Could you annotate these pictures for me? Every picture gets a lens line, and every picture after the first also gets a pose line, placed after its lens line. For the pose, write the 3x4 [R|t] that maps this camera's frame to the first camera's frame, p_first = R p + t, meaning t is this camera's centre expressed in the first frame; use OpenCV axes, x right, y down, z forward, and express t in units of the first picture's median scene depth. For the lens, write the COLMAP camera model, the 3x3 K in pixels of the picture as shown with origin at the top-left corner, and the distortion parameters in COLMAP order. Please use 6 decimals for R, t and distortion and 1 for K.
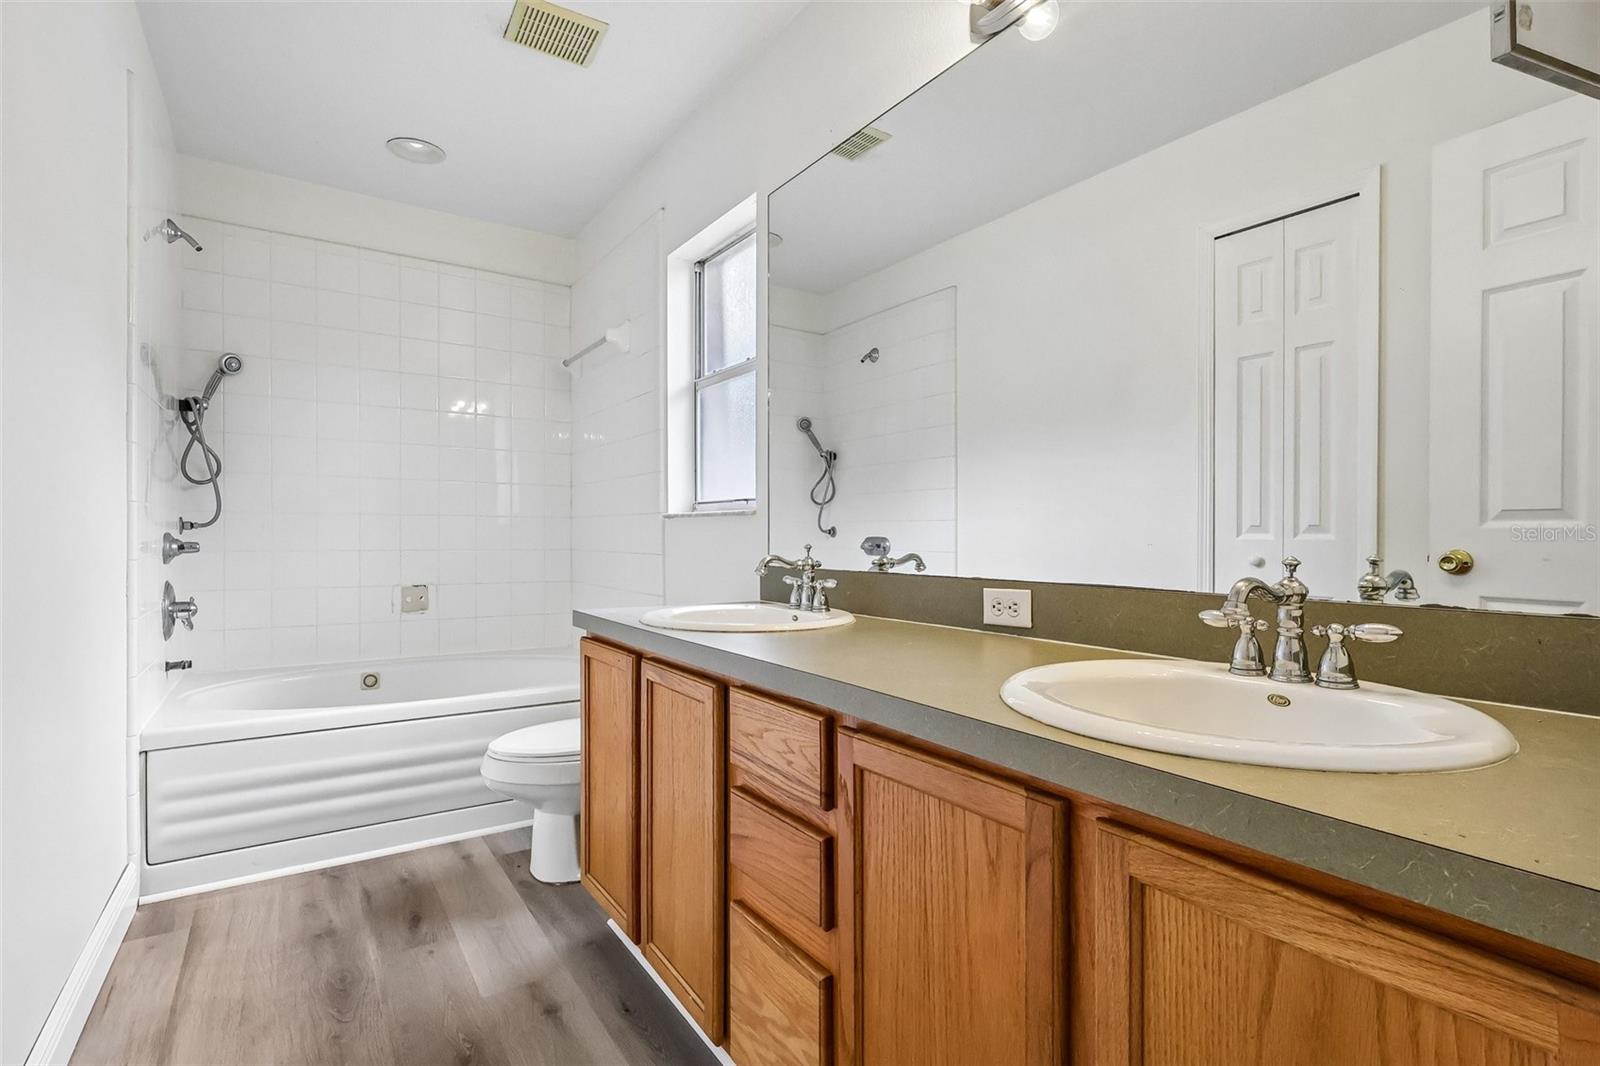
lens RADIAL K [[759.8, 0, 798.1], [0, 759.8, 523.6], [0, 0, 1]] dist [-0.006921, 0.003446]
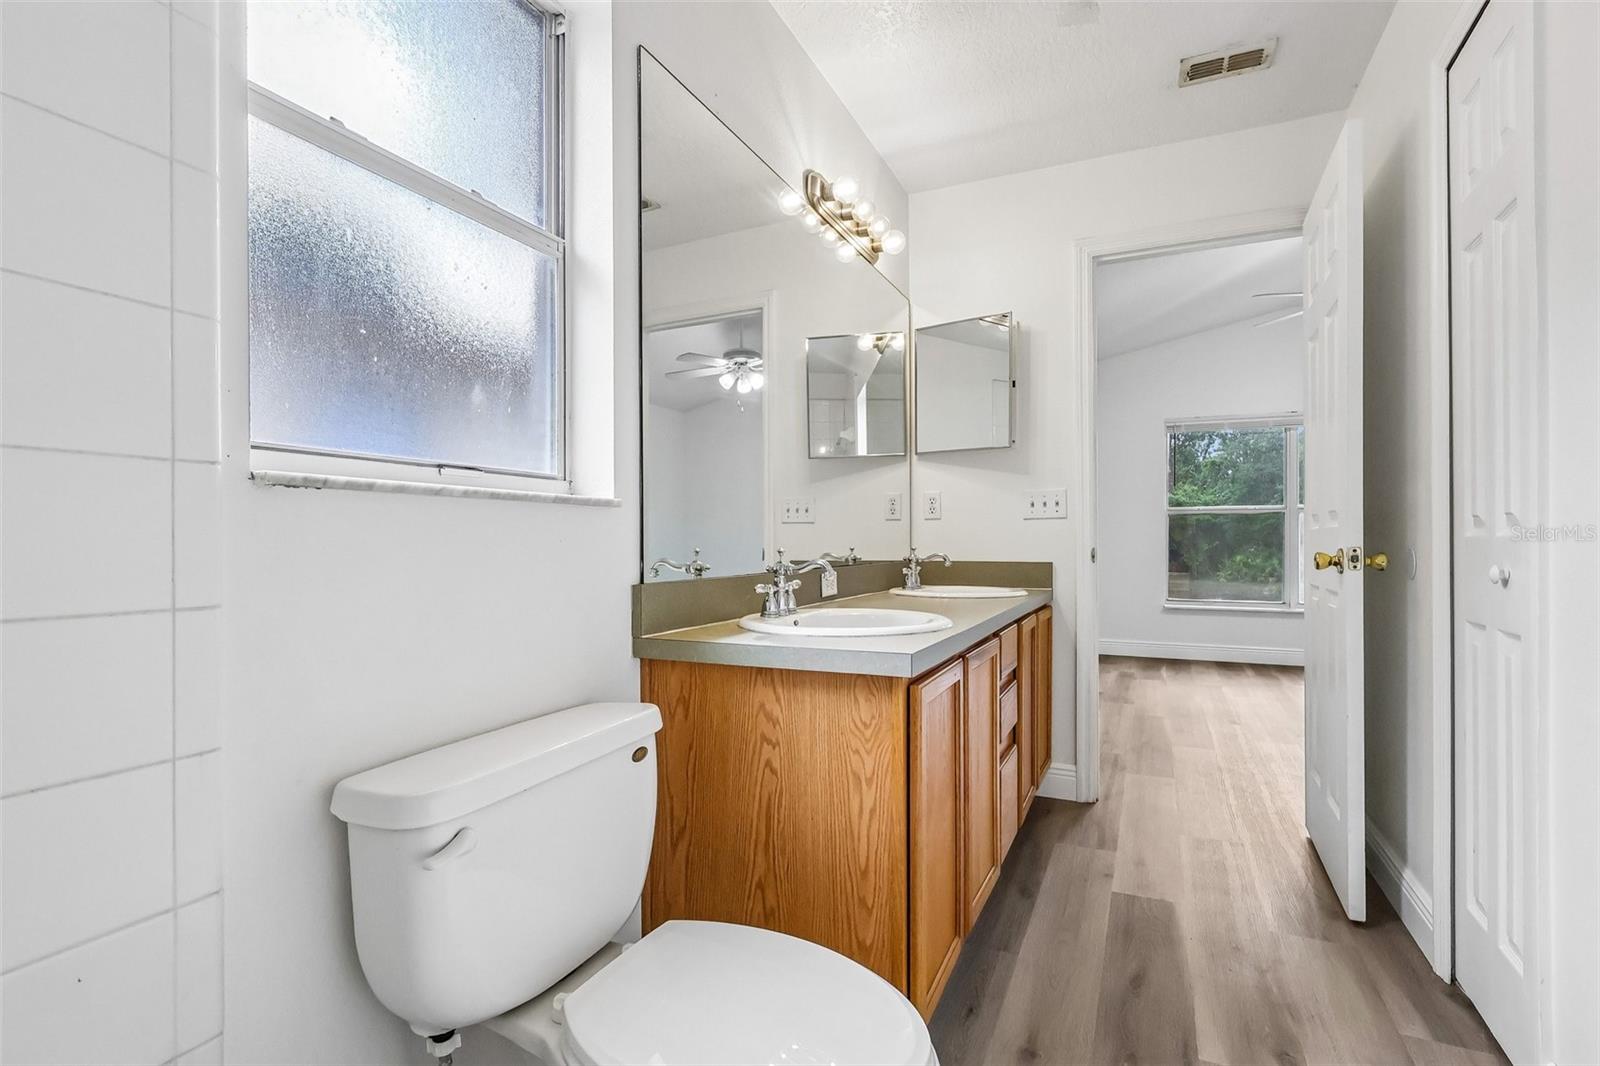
lens RADIAL K [[759.8, 0, 799.7], [0, 759.8, 545.8], [0, 0, 1]] dist [-0.006921, 0.003446]
pose [[-0.514753, 0.007610, 0.857305, -0.968489], [0.006211, 0.999967, -0.005147, 0.032517], [-0.857316, 0.002676, -0.514784, 1.700291]]
